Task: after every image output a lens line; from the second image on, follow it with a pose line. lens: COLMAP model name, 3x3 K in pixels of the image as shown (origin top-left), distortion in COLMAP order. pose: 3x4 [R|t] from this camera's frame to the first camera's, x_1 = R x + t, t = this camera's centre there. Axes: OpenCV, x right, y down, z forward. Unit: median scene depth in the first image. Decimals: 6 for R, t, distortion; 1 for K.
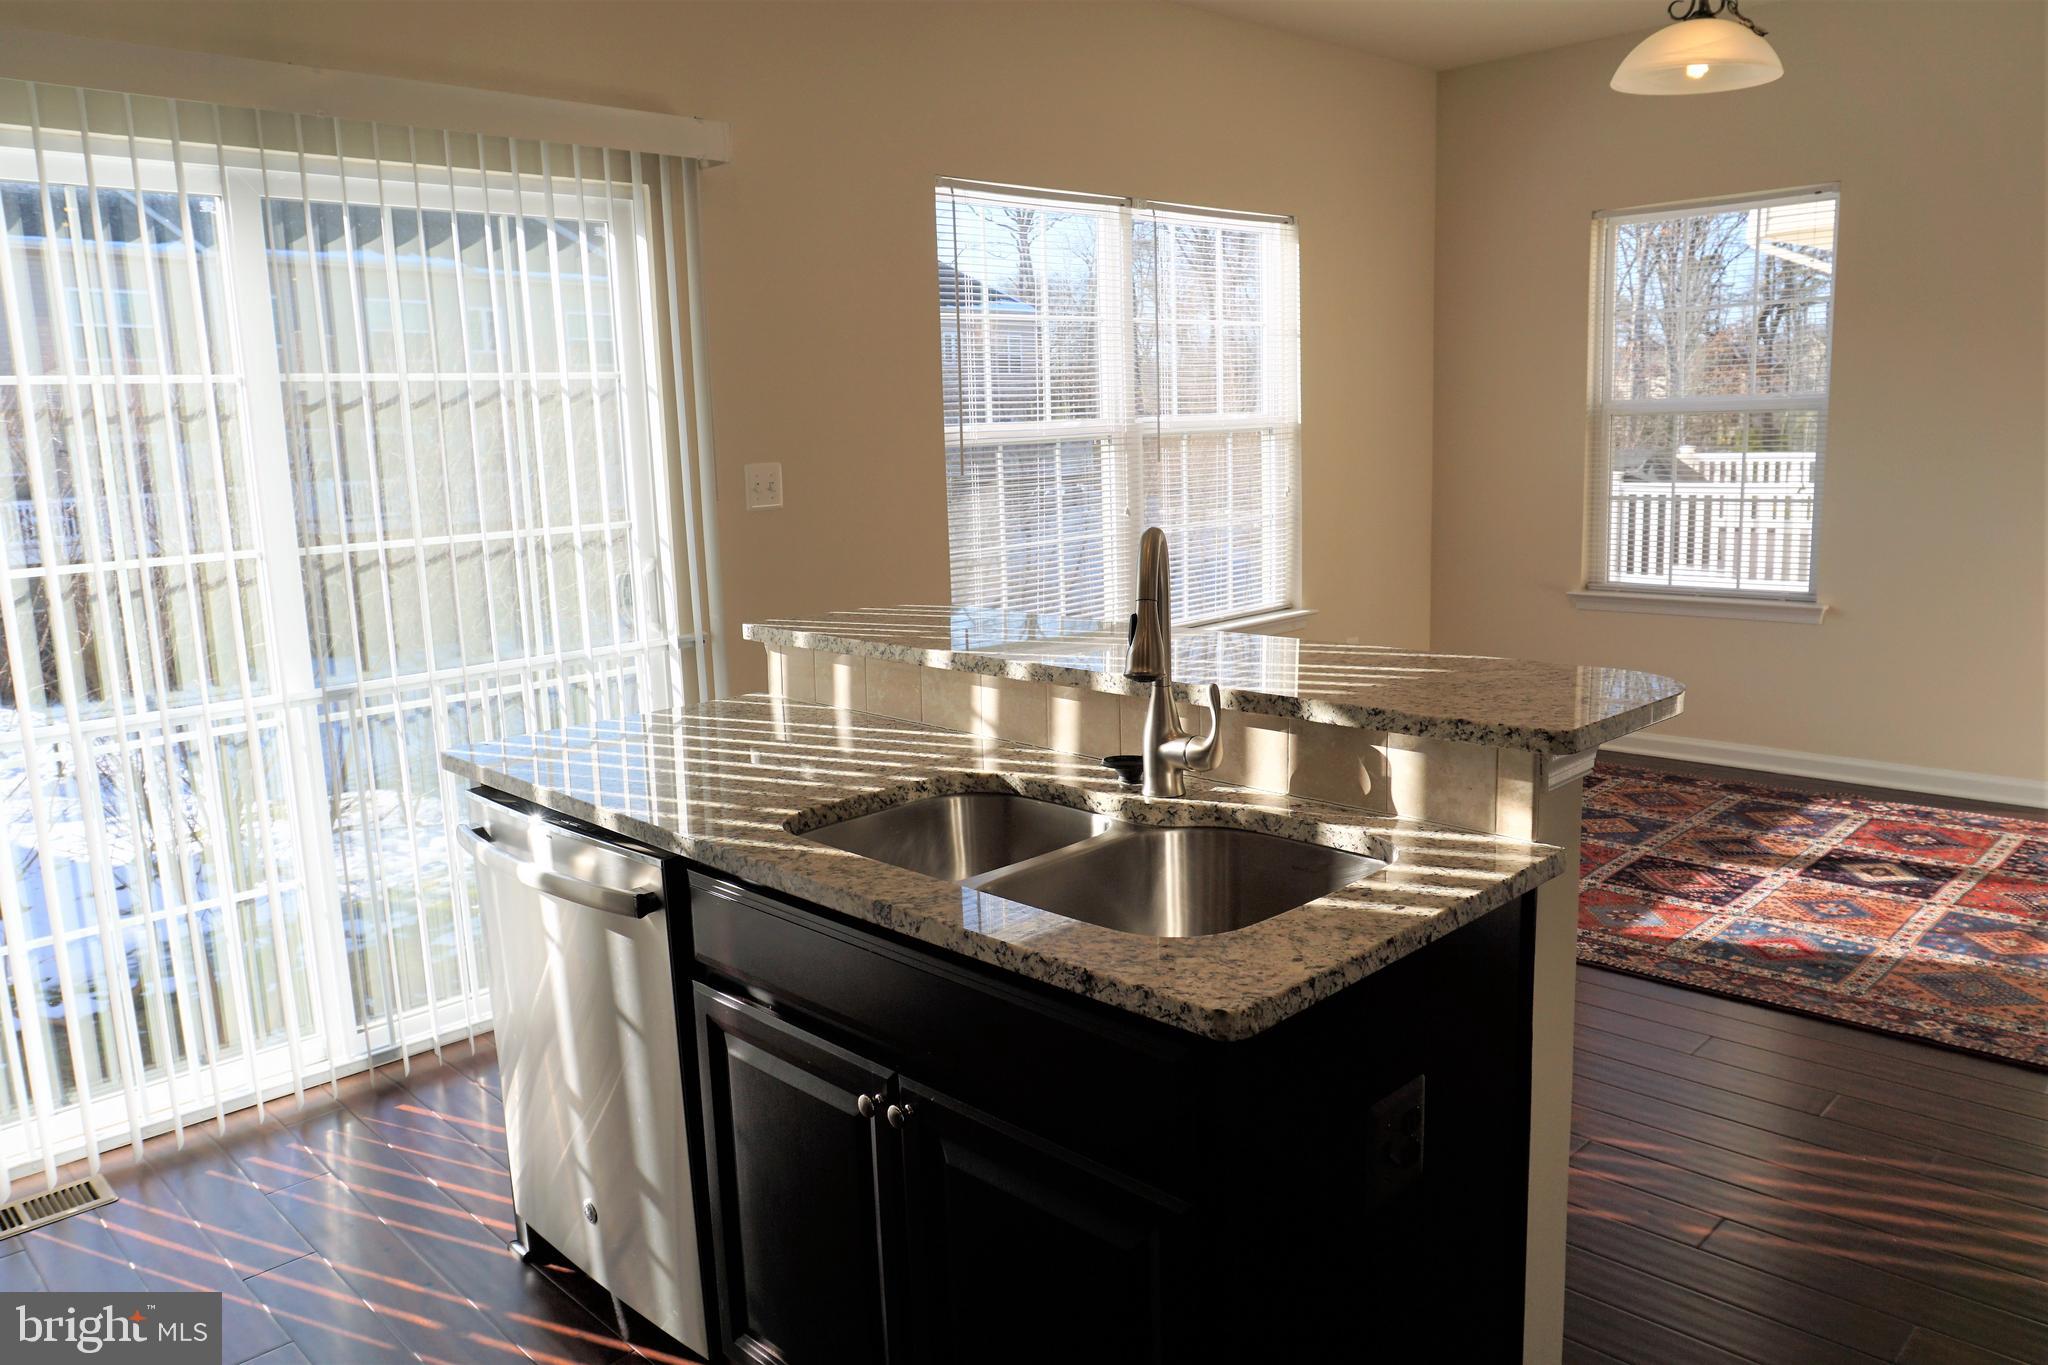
lens RADIAL K [[1462.9, 0, 1024.0], [0, 1462.9, 682.5], [0, 0, 1]] dist [0.033320, 0.000130]
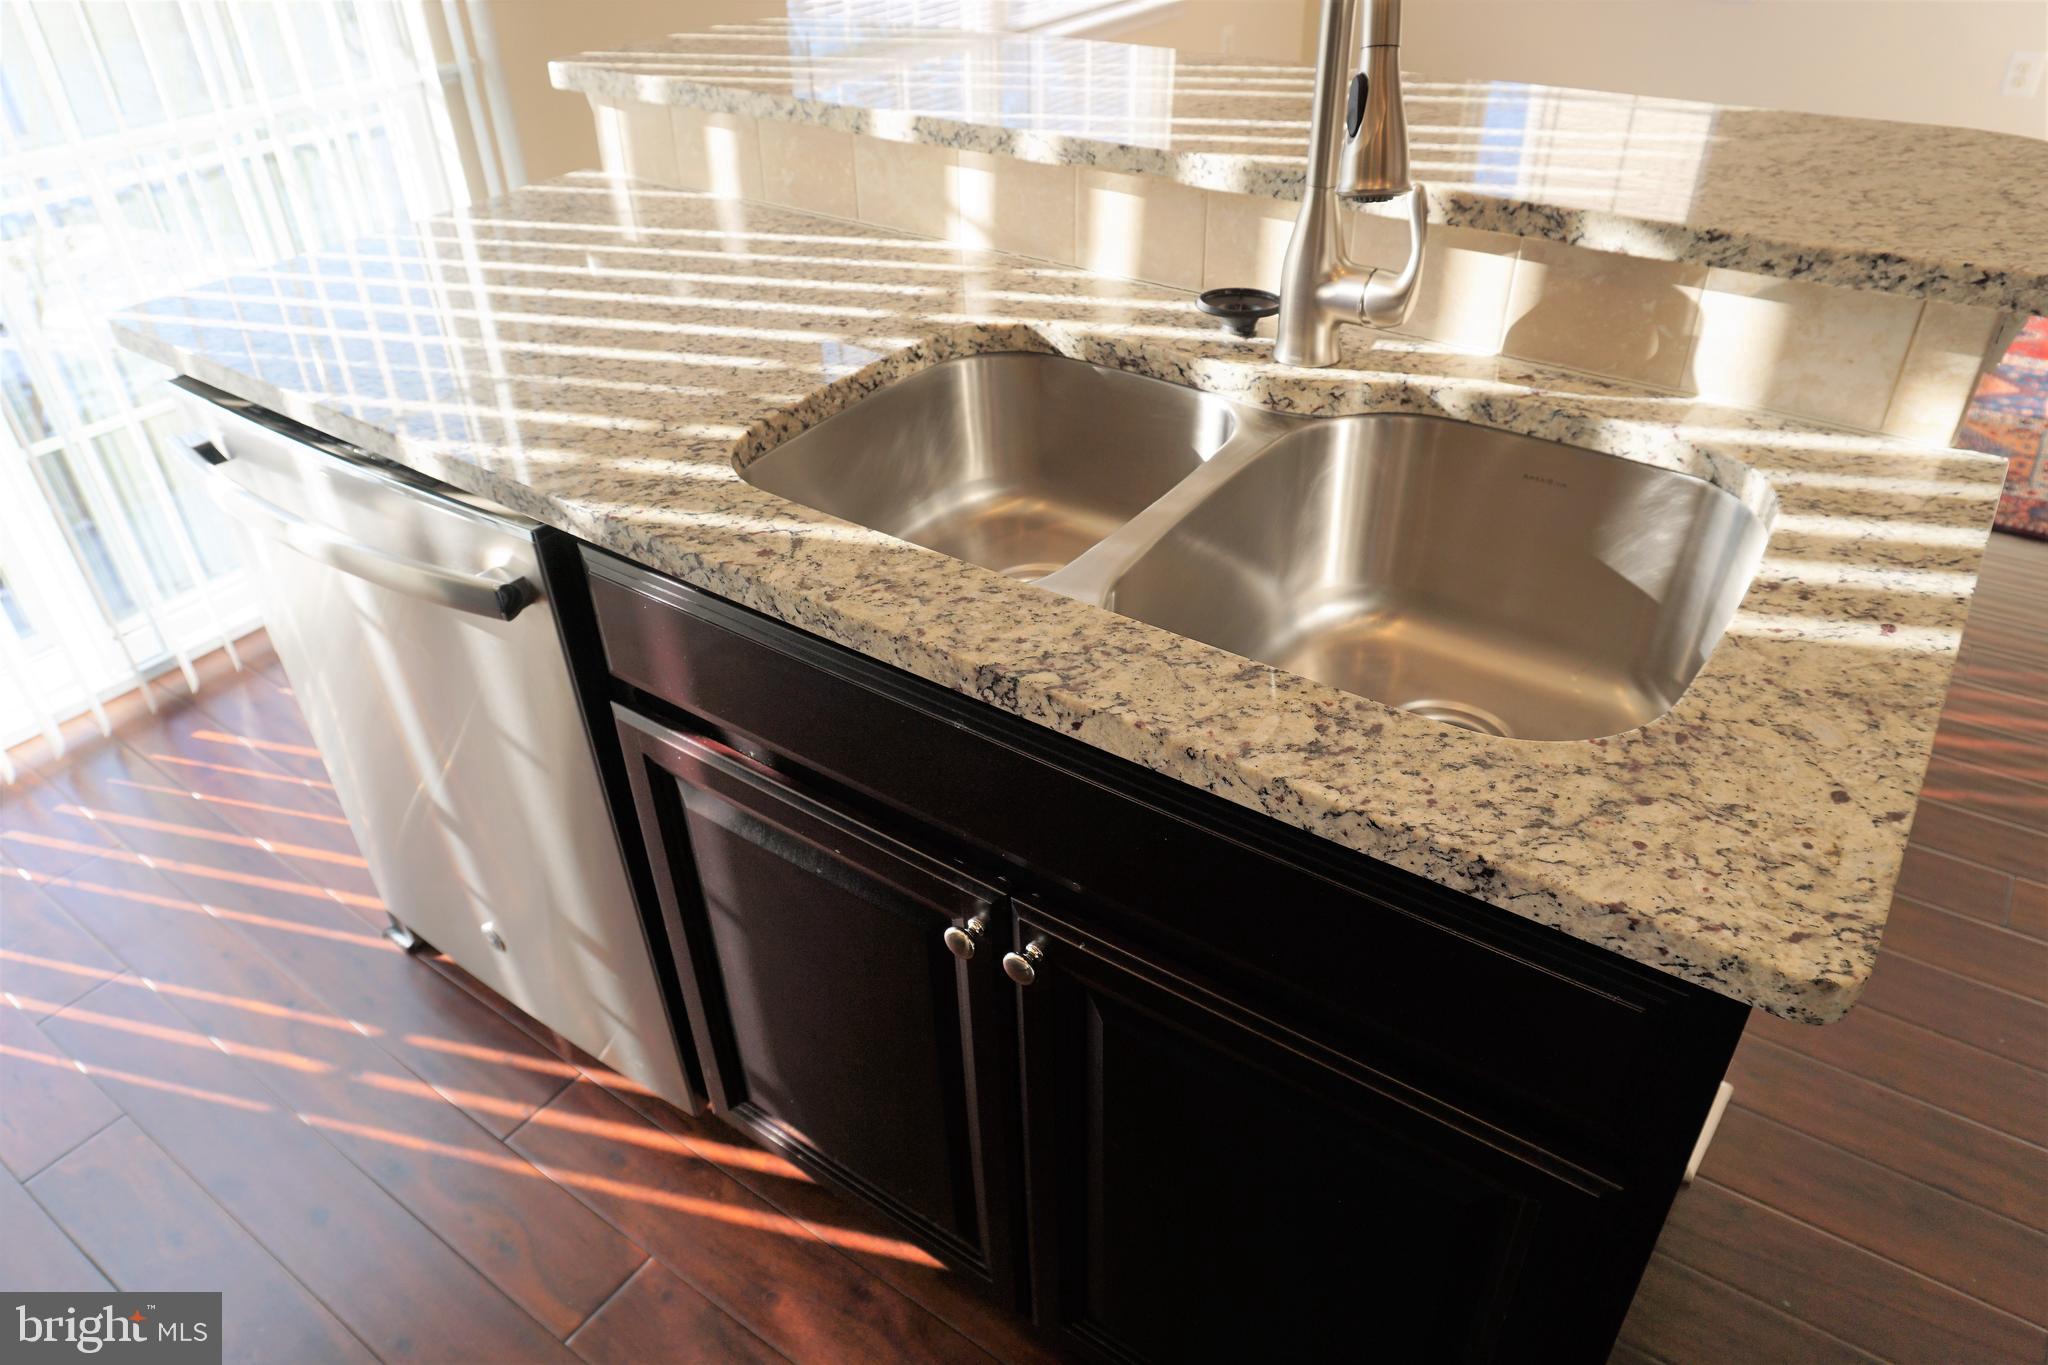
lens RADIAL K [[1375.4, 0, 1023.6], [0, 1375.4, 657.1], [0, 0, 1]] dist [-0.037031, 0.045755]
pose [[0.986421, -0.086651, 0.139517, -0.125319], [0.024133, 0.916745, 0.398743, -0.047974], [-0.162453, -0.389961, 0.906388, 0.419345]]
